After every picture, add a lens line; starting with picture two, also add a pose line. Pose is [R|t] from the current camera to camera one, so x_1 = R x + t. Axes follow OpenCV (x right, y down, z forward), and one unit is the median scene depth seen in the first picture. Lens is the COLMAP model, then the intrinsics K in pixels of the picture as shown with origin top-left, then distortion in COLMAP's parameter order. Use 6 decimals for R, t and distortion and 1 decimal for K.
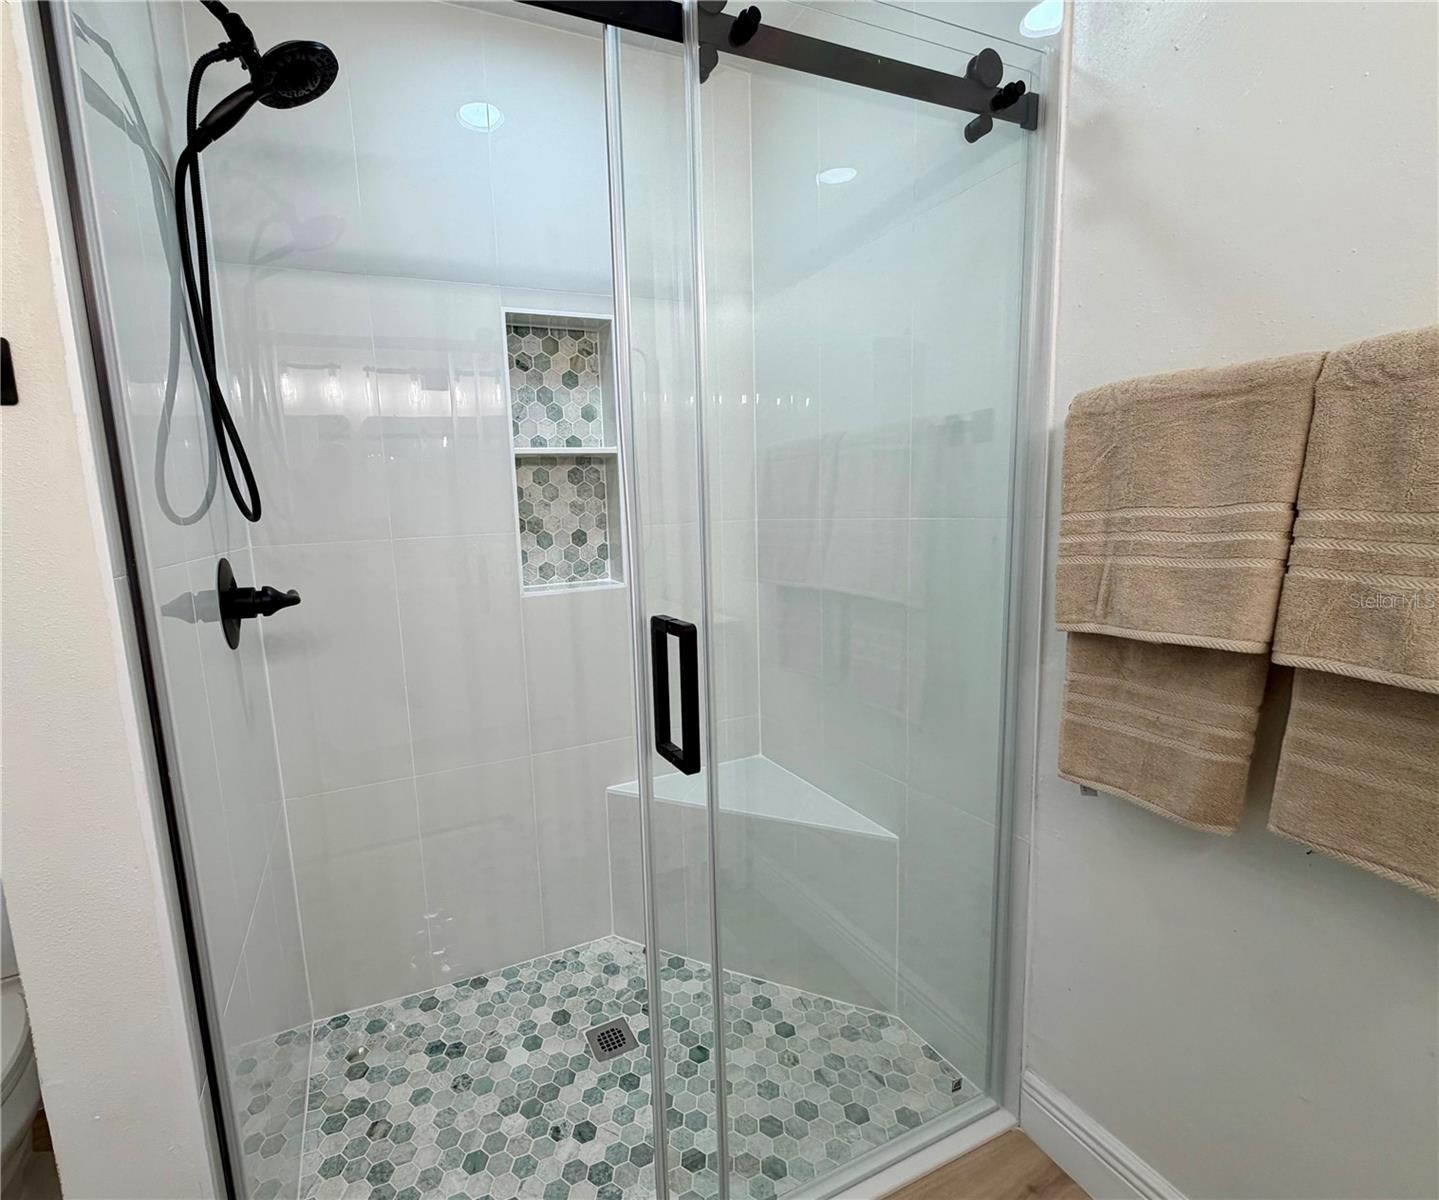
lens RADIAL K [[673.7, 0, 718.8], [0, 673.7, 598.6], [0, 0, 1]] dist [0.003925, 0.000072]
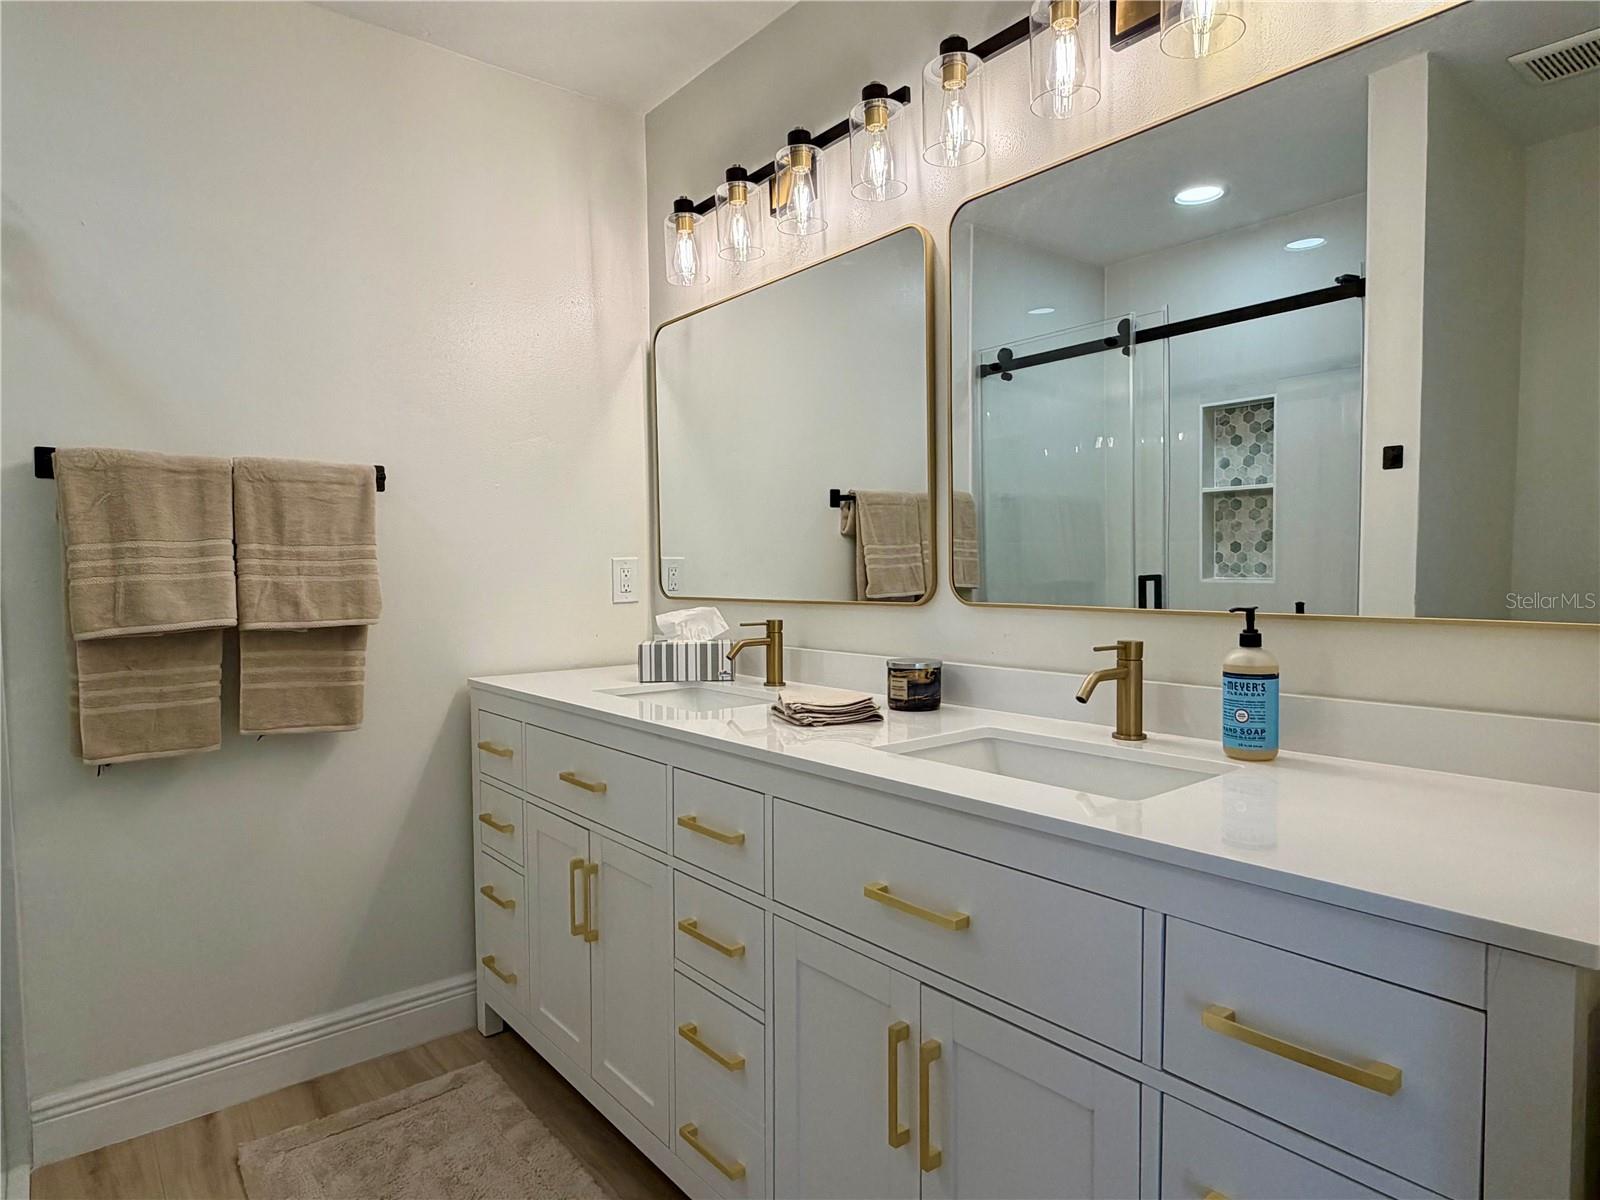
lens RADIAL K [[893.9, 0, 799.3], [0, 893.9, 602.4], [0, 0, 1]] dist [0.000779, 0.000218]
pose [[-0.289705, -0.004014, 0.957107, -1.719796], [0.163247, 0.985131, 0.053545, 0.128946], [-0.943091, 0.171757, -0.284742, 0.275966]]
